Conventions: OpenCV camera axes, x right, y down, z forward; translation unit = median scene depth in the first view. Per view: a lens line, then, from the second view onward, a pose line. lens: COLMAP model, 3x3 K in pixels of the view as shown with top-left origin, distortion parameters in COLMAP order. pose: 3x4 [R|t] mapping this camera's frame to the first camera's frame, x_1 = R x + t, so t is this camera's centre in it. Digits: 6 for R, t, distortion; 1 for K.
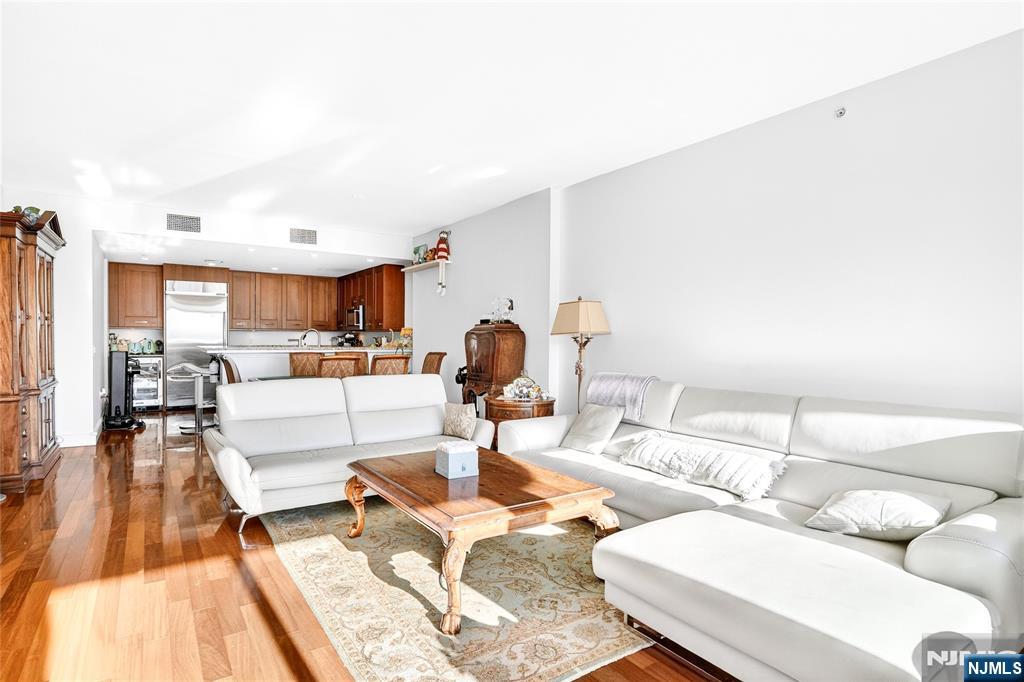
lens RADIAL K [[549.9, 0, 506.2], [0, 549.9, 348.3], [0, 0, 1]] dist [-0.001297, 0.000499]
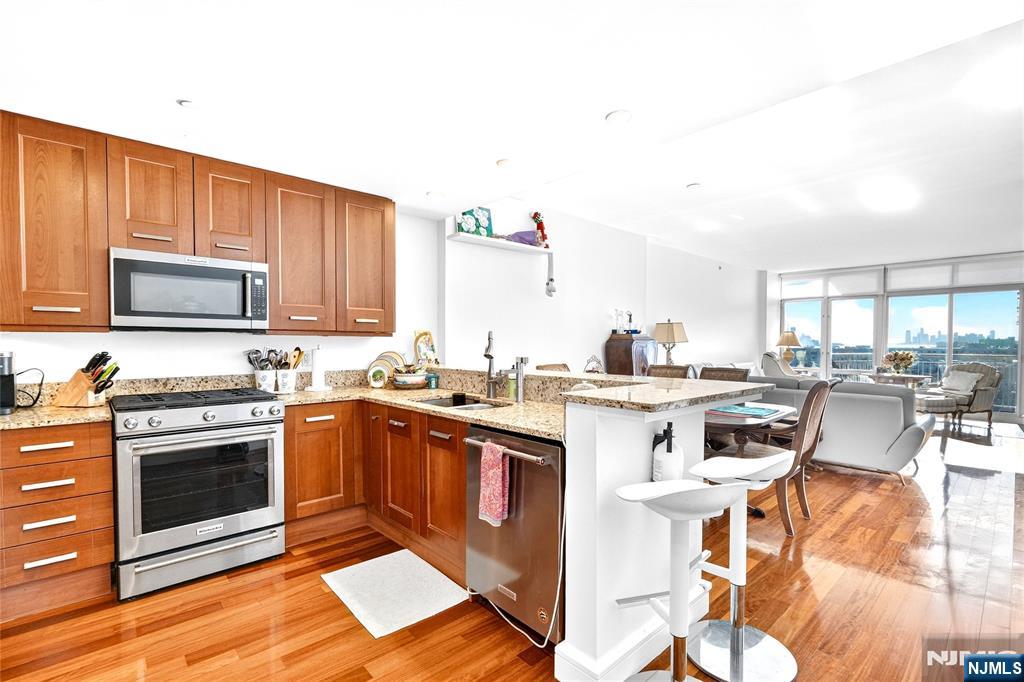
lens RADIAL K [[465.0, 0, 509.0], [0, 465.0, 353.8], [0, 0, 1]] dist [0.000039, -0.000233]
pose [[-0.150750, -0.034231, 0.987979, -0.629335], [0.015411, 0.999197, 0.036972, -0.028183], [-0.988452, 0.020799, -0.150101, 0.924082]]
